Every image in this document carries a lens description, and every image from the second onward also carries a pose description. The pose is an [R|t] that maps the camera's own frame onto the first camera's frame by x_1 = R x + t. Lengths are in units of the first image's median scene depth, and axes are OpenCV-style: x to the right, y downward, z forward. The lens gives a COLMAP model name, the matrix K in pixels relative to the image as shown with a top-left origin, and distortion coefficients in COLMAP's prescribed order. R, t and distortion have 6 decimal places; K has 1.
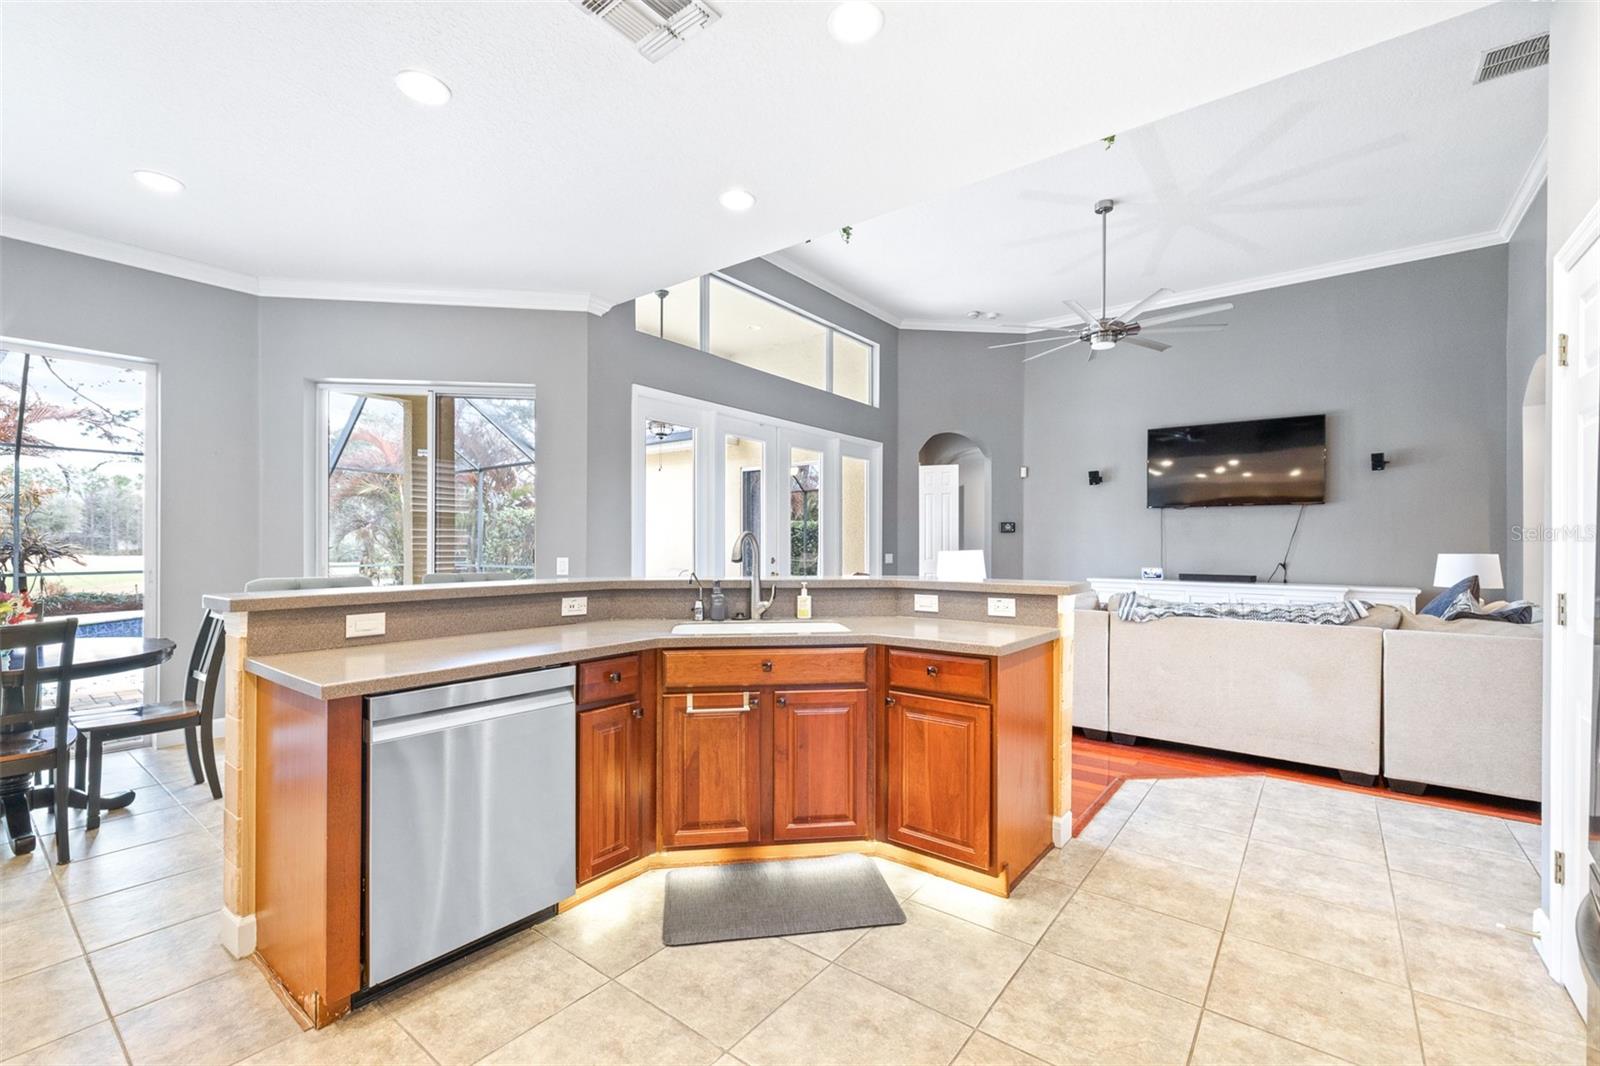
lens RADIAL K [[700.7, 0, 803.5], [0, 700.7, 543.6], [0, 0, 1]] dist [0.001574, -0.002031]
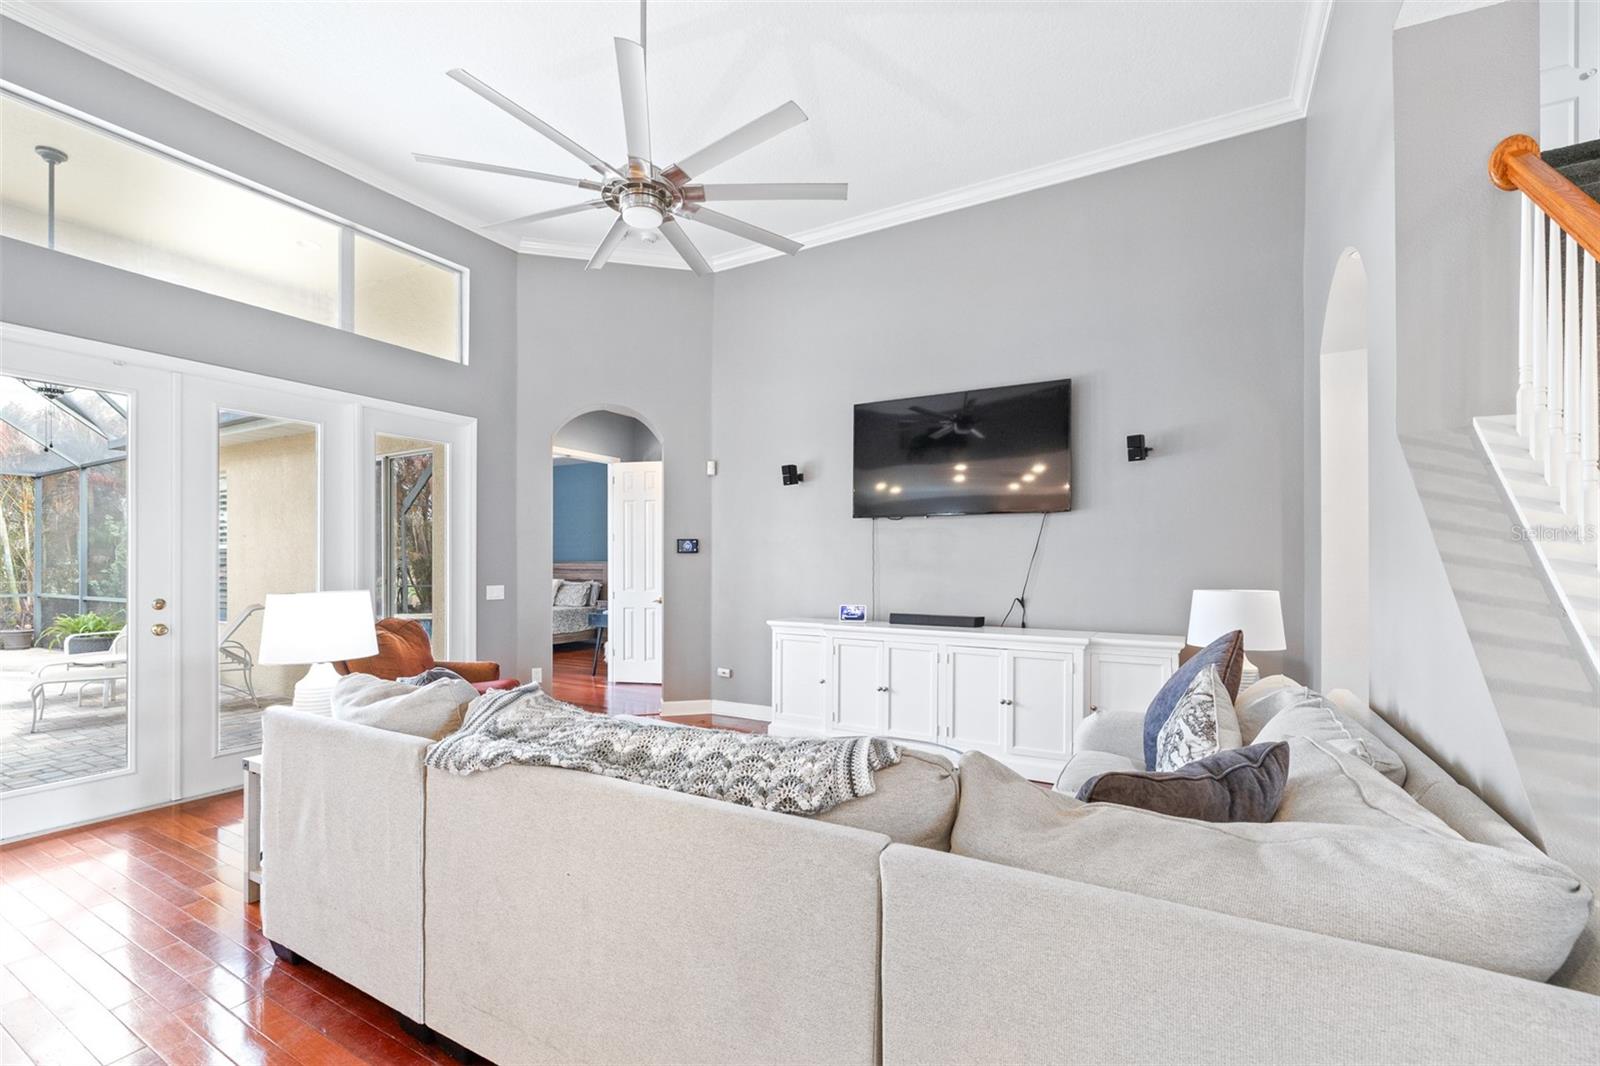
lens RADIAL K [[700.7, 0, 812.6], [0, 700.7, 559.8], [0, 0, 1]] dist [0.001574, -0.002031]
pose [[0.990816, -0.003034, 0.135183, 0.381819], [0.003682, 0.999983, -0.004545, -0.007137], [-0.135167, 0.005001, 0.990810, 0.341566]]
